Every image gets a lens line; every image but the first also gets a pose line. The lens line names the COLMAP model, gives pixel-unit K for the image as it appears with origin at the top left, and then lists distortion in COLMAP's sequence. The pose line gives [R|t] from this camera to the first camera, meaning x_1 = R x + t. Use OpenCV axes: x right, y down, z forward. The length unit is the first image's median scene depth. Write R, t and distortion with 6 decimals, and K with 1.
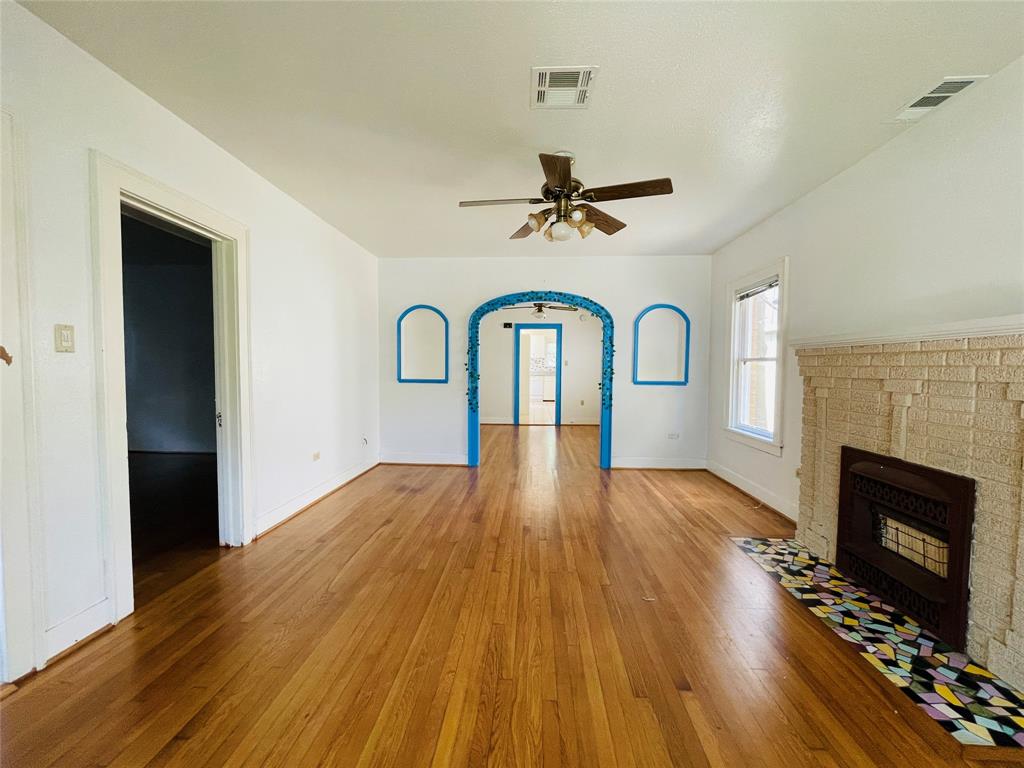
lens RADIAL K [[415.8, 0, 510.8], [0, 415.8, 384.3], [0, 0, 1]] dist [0.001140, 0.000054]
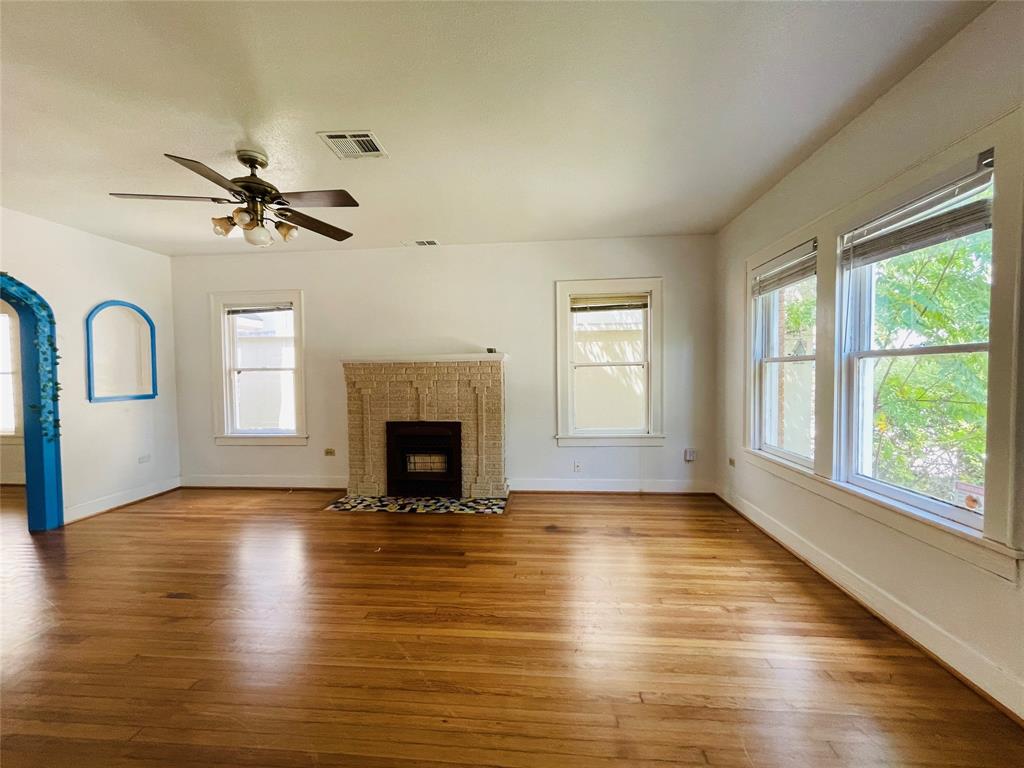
lens RADIAL K [[415.8, 0, 510.8], [0, 415.8, 385.1], [0, 0, 1]] dist [0.001140, 0.000054]
pose [[0.040015, -0.039361, 0.998424, -0.817725], [0.055174, 0.997786, 0.037124, -0.032881], [-0.997675, 0.053602, 0.042098, 0.409946]]
